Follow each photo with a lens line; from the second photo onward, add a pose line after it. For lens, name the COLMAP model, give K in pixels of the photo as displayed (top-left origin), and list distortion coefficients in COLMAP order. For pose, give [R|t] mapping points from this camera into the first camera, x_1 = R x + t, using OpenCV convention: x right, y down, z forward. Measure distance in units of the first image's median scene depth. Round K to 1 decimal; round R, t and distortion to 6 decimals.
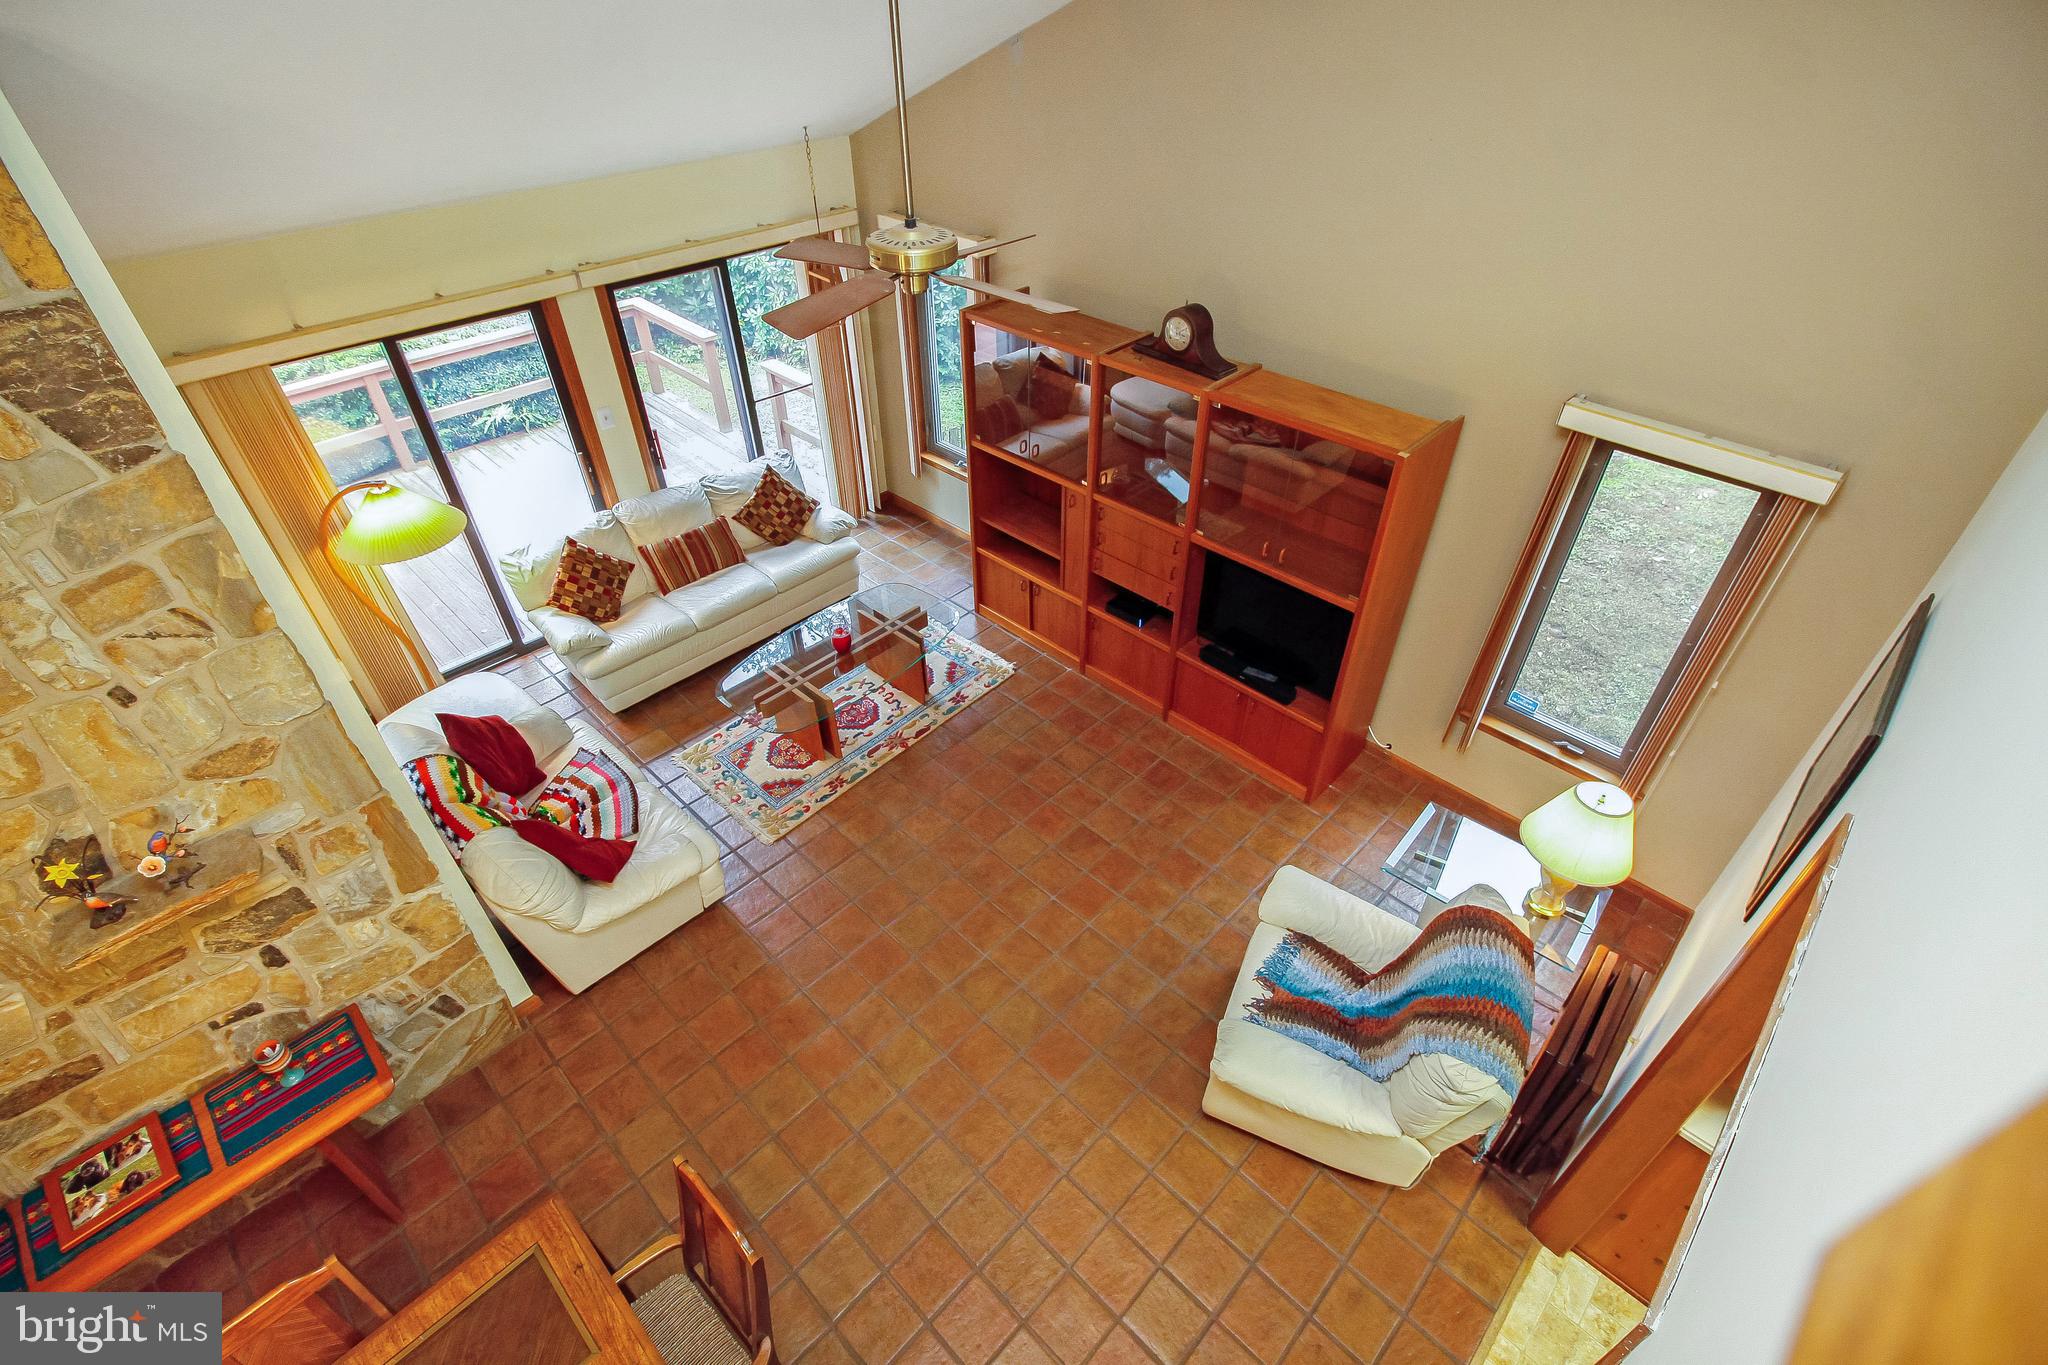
lens RADIAL K [[964.1, 0, 981.9], [0, 964.1, 768.4], [0, 0, 1]] dist [0.011286, -0.007851]
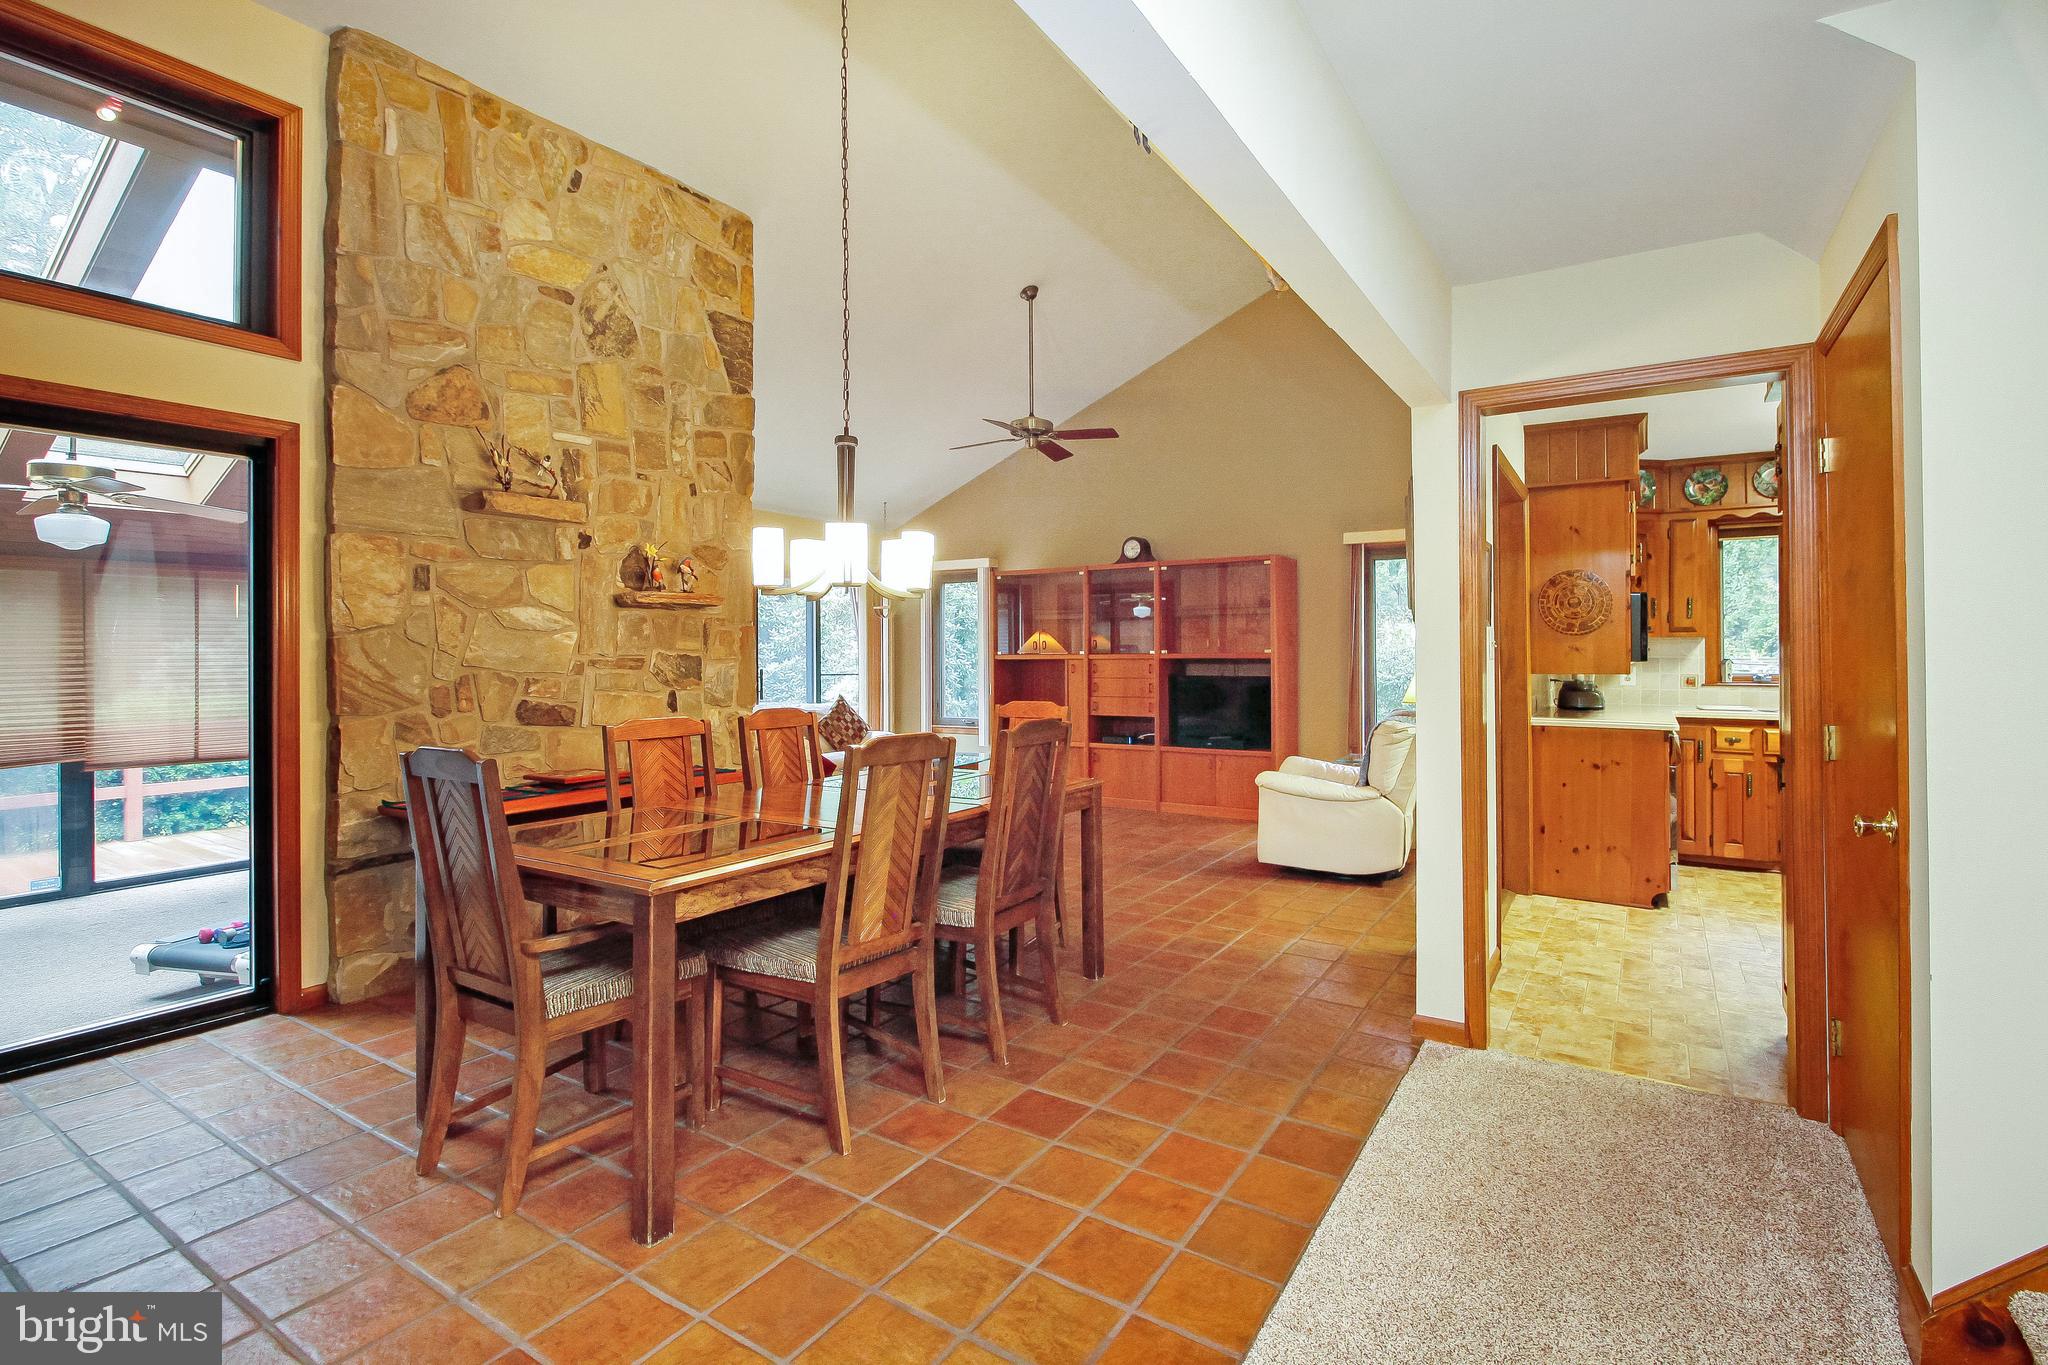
lens RADIAL K [[964.1, 0, 1011.7], [0, 964.1, 674.5], [0, 0, 1]] dist [0.011286, -0.007851]
pose [[0.979791, 0.010186, 0.199765, -0.452004], [0.120506, 0.767057, -0.630160, 1.004588], [-0.159650, 0.641498, 0.750328, -0.188142]]
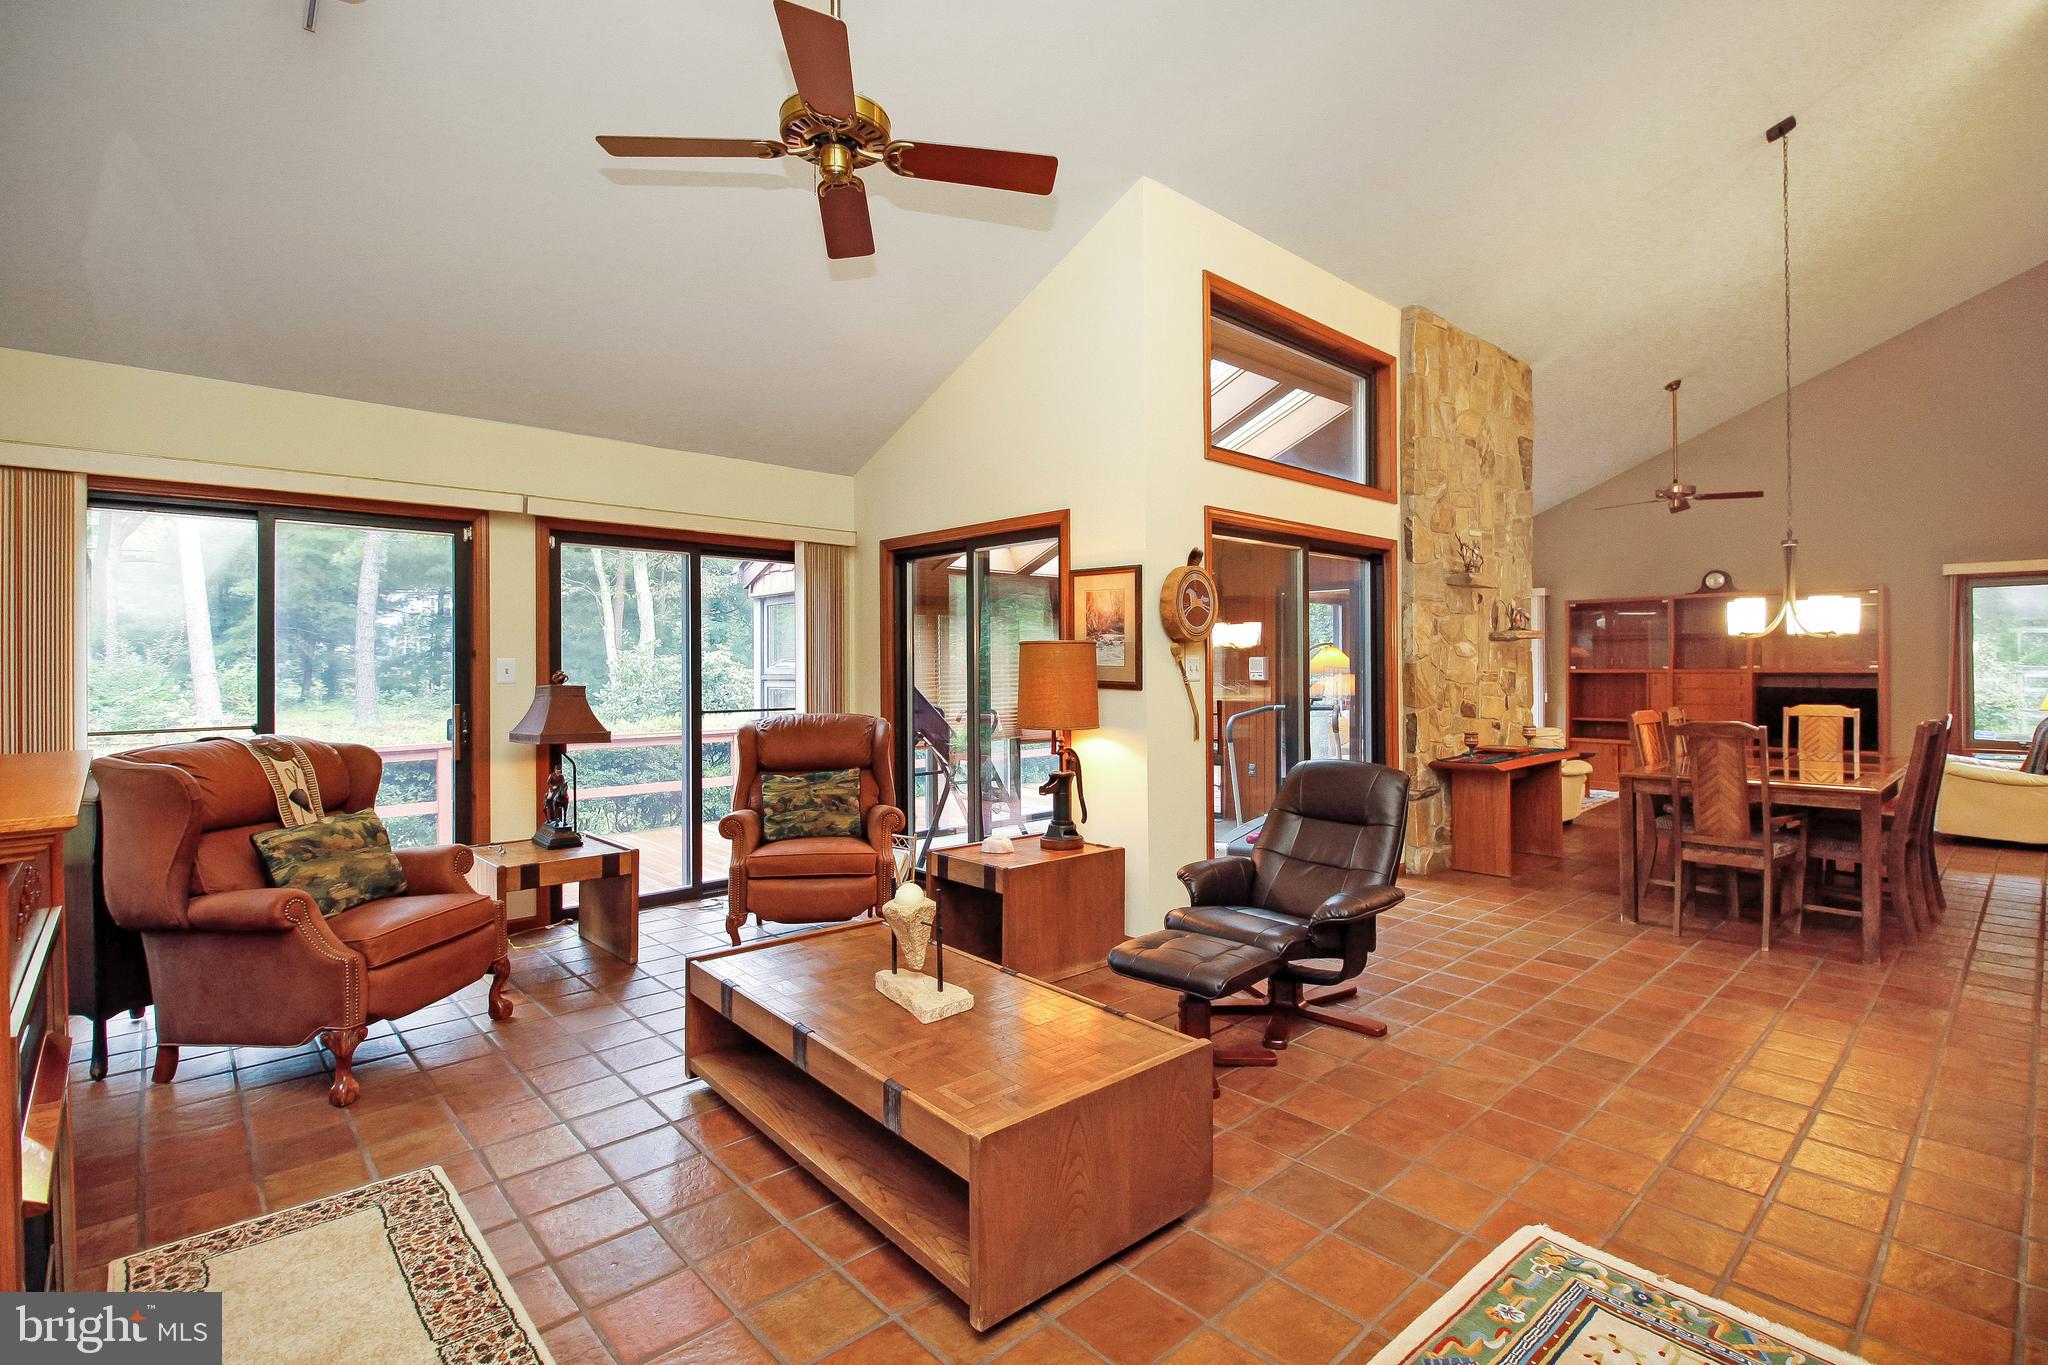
lens RADIAL K [[964.1, 0, 1023.2], [0, 964.1, 674.3], [0, 0, 1]] dist [0.011286, -0.007851]
pose [[0.999236, 0.015542, -0.035867, -1.513073], [-0.035052, 0.762372, -0.646189, 1.386993], [0.017301, 0.646952, 0.762334, -0.632319]]
